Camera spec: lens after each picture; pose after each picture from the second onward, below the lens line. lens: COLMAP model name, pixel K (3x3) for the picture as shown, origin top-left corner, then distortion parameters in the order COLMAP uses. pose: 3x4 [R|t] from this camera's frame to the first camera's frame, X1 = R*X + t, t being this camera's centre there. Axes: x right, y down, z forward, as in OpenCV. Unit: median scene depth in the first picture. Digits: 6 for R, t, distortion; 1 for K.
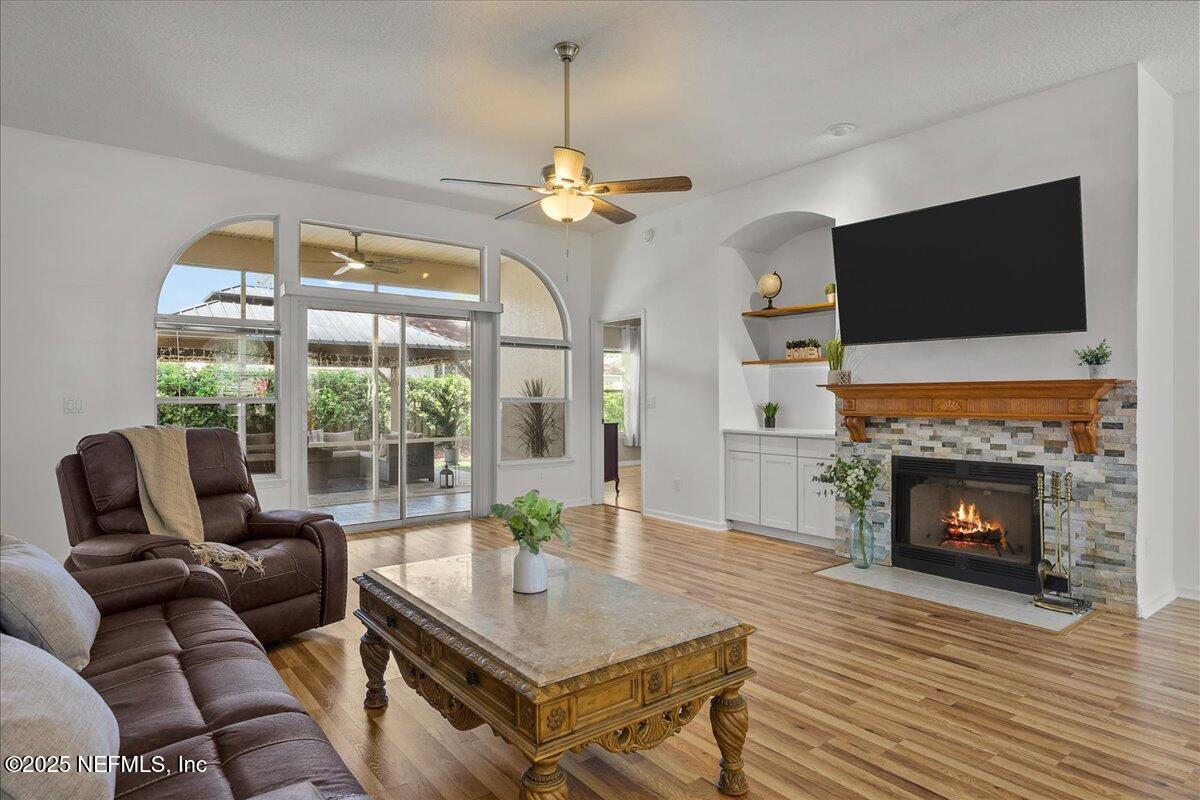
lens RADIAL K [[670.7, 0, 603.6], [0, 670.7, 400.7], [0, 0, 1]] dist [-0.003606, -0.000640]
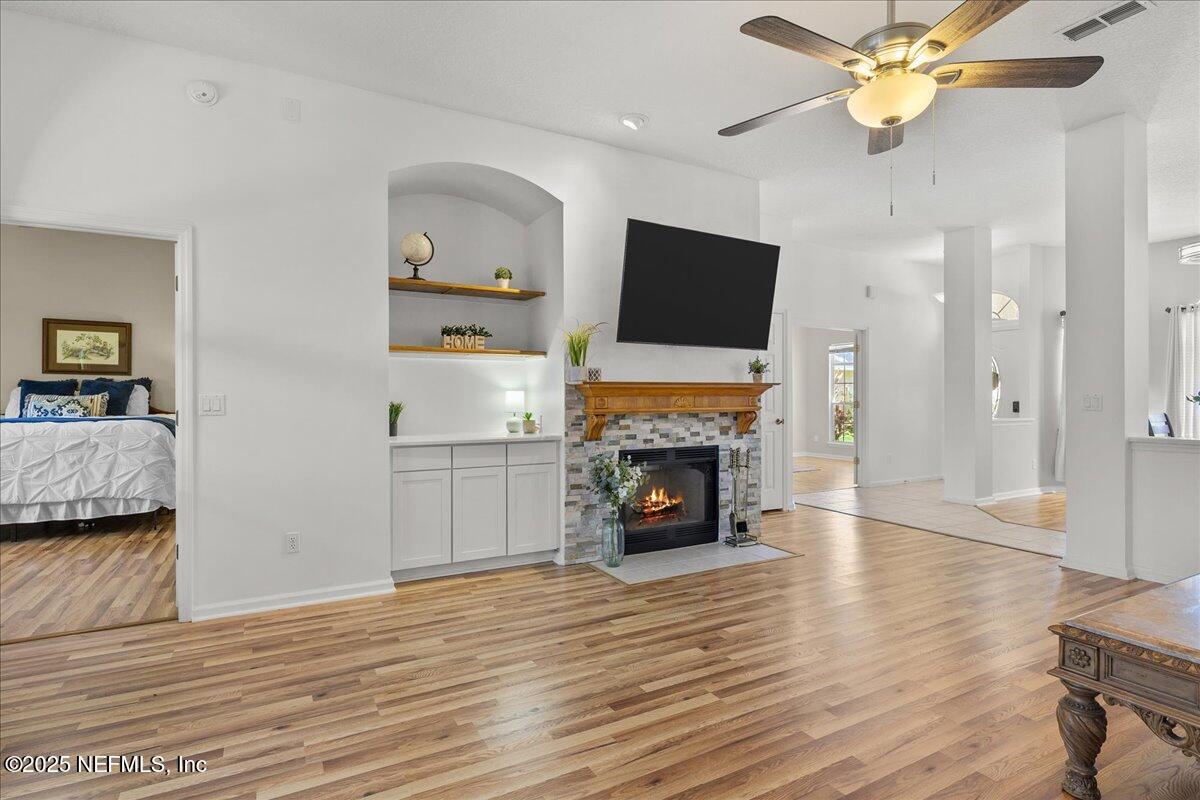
lens RADIAL K [[603.7, 0, 600.2], [0, 603.7, 394.6], [0, 0, 1]] dist [0.018596, -0.000319]
pose [[0.160961, 0.003642, 0.986954, -0.543252], [0.008289, 0.999953, -0.005042, -0.001503], [-0.986926, 0.008992, 0.160924, 0.939976]]
